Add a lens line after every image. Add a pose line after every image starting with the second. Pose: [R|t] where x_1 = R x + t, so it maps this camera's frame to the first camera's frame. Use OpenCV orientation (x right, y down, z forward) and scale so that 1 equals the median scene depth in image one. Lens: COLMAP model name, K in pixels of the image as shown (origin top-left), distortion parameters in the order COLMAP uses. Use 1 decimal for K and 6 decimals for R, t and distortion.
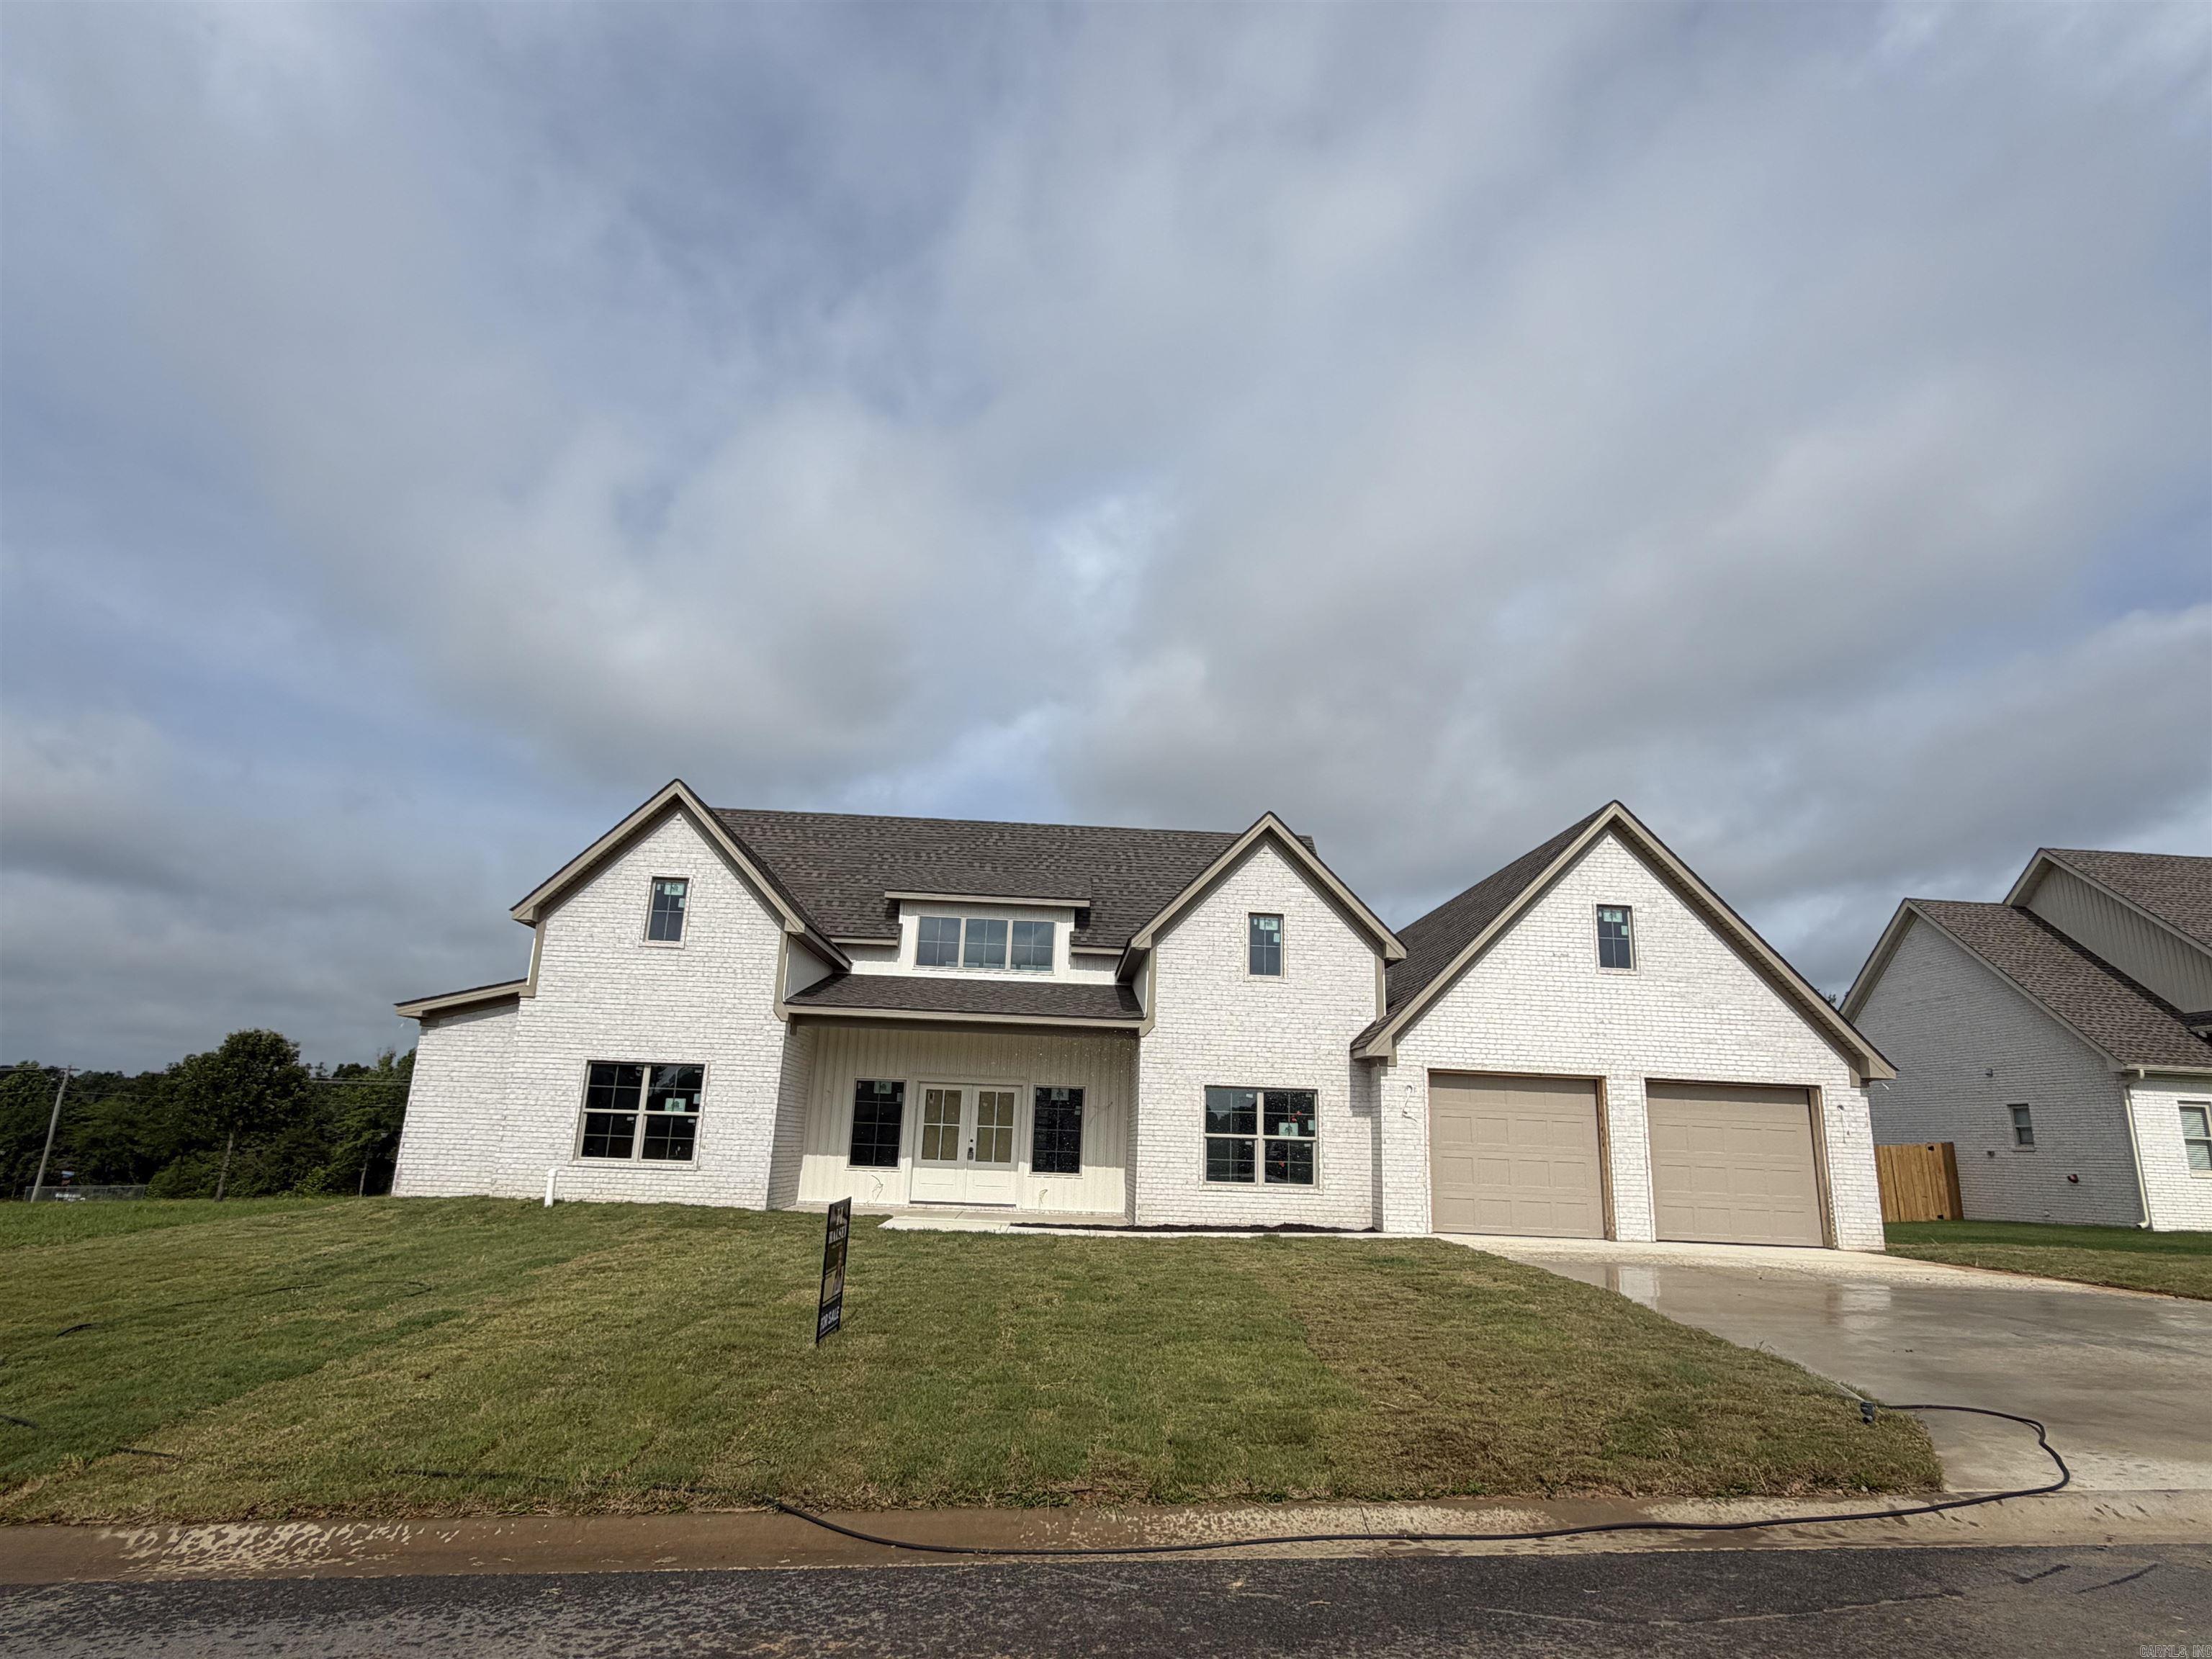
lens RADIAL K [[1219.7, 0, 1106.0], [0, 1219.7, 829.5], [0, 0, 1]] dist [-0.001036, 0.000197]
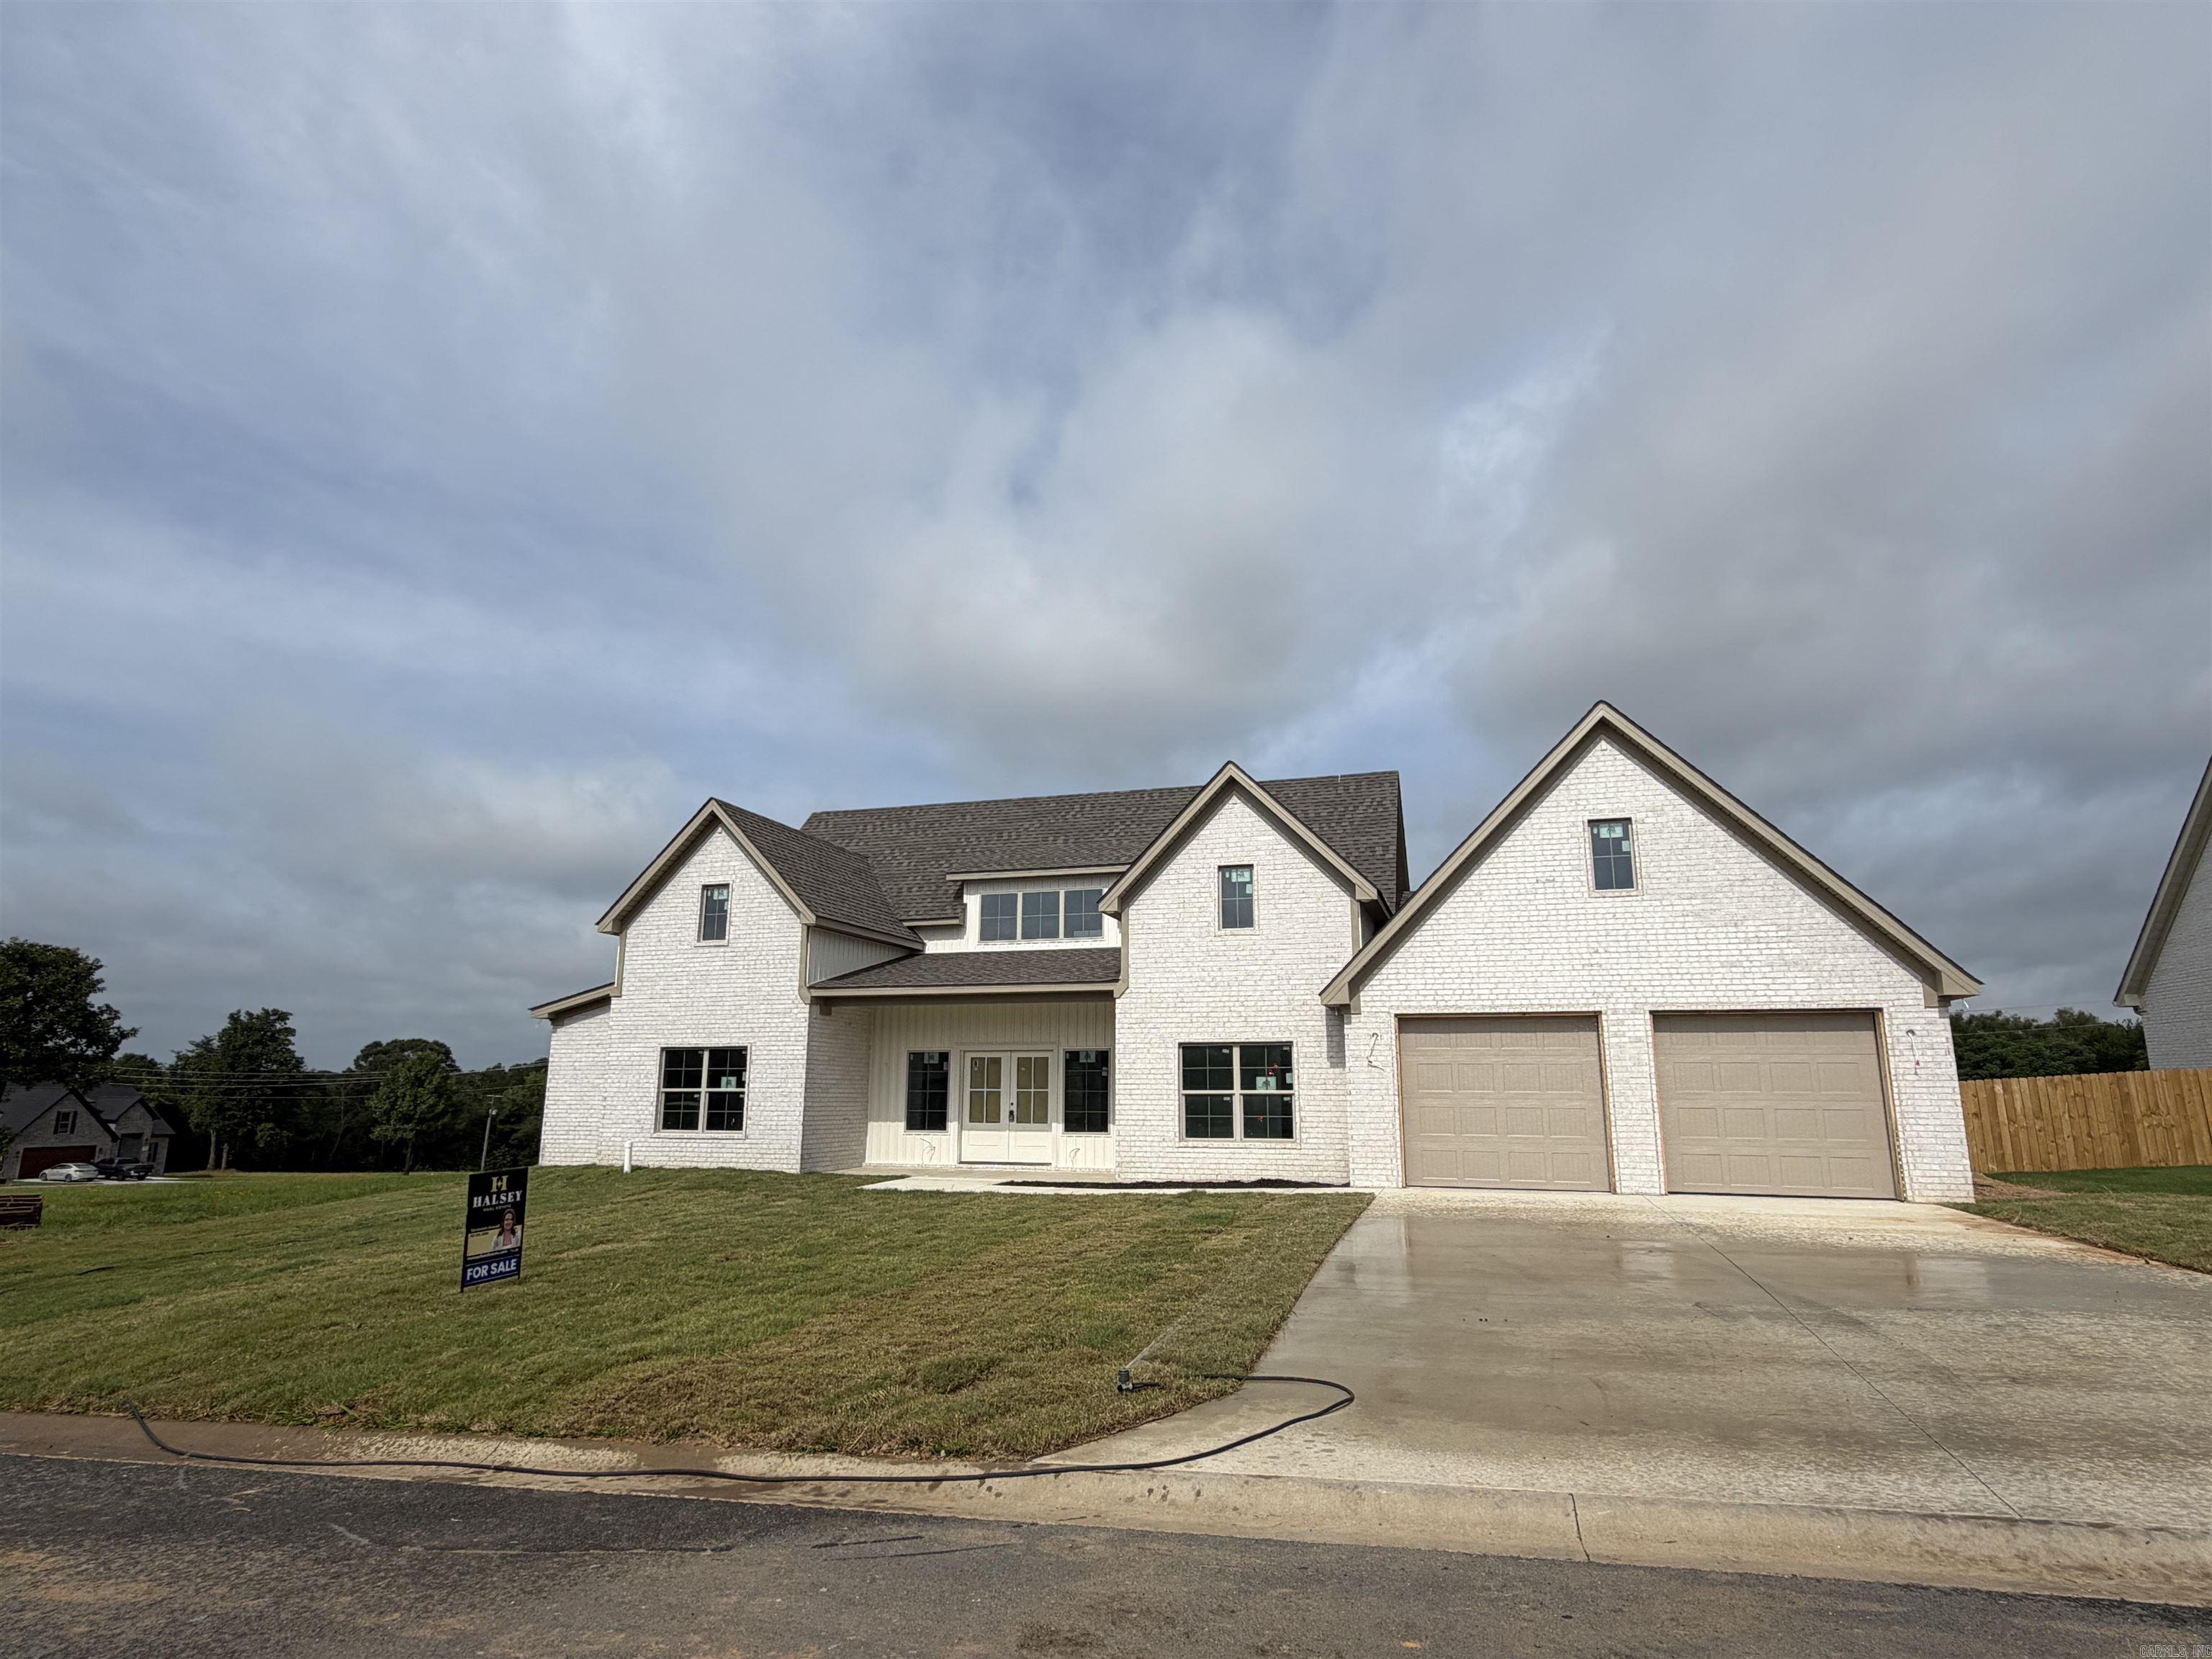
lens RADIAL K [[1219.7, 0, 1106.0], [0, 1219.7, 829.5], [0, 0, 1]] dist [-0.001036, 0.000197]
pose [[0.940035, -0.105139, -0.324468, 0.365495], [0.116641, 0.993043, 0.016147, 0.012925], [0.320513, -0.053025, 0.945759, 0.044667]]
